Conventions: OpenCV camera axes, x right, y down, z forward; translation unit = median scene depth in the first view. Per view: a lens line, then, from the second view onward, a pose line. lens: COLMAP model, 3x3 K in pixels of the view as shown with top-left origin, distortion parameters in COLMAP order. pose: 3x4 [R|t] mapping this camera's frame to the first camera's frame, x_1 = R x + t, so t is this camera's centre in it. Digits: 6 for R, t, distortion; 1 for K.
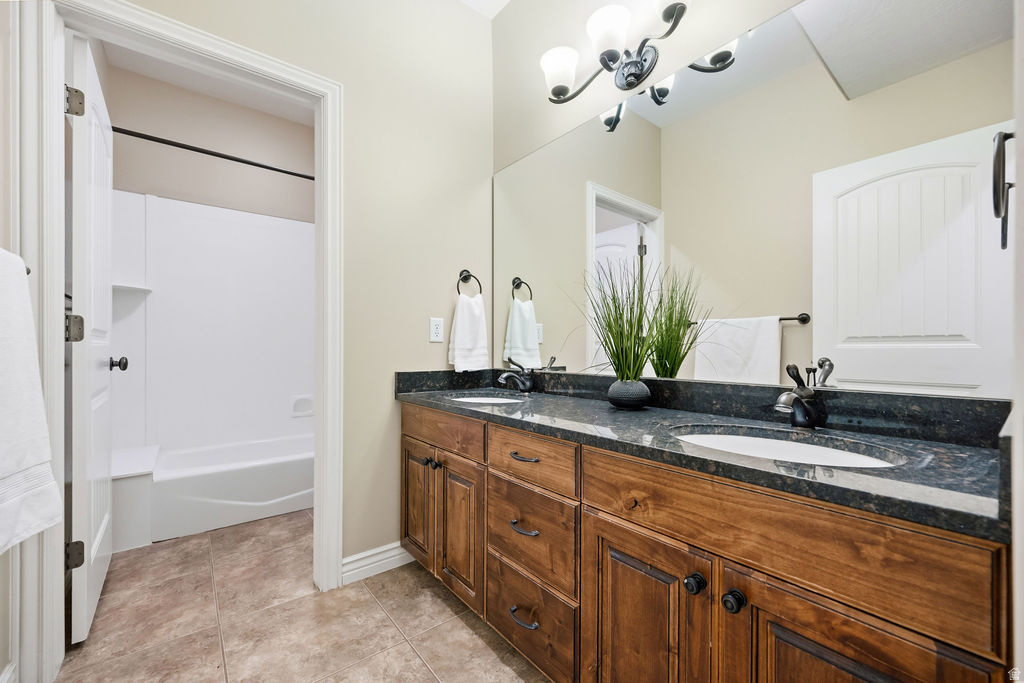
lens RADIAL K [[400.1, 0, 511.9], [0, 400.1, 347.9], [0, 0, 1]] dist [-0.004019, 0.000530]
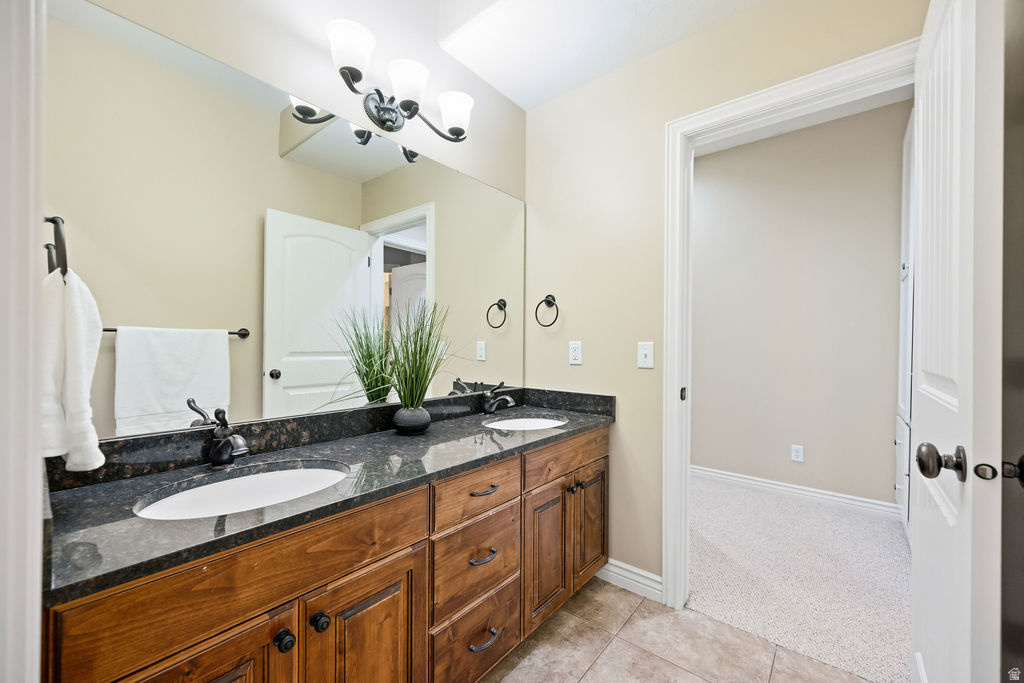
lens RADIAL K [[400.1, 0, 511.6], [0, 400.1, 342.8], [0, 0, 1]] dist [-0.004019, 0.000530]
pose [[-0.186676, -0.000782, 0.982421, -0.937698], [-0.008454, 0.999964, -0.000810, -0.110354], [-0.982385, -0.008457, -0.186676, 1.026763]]
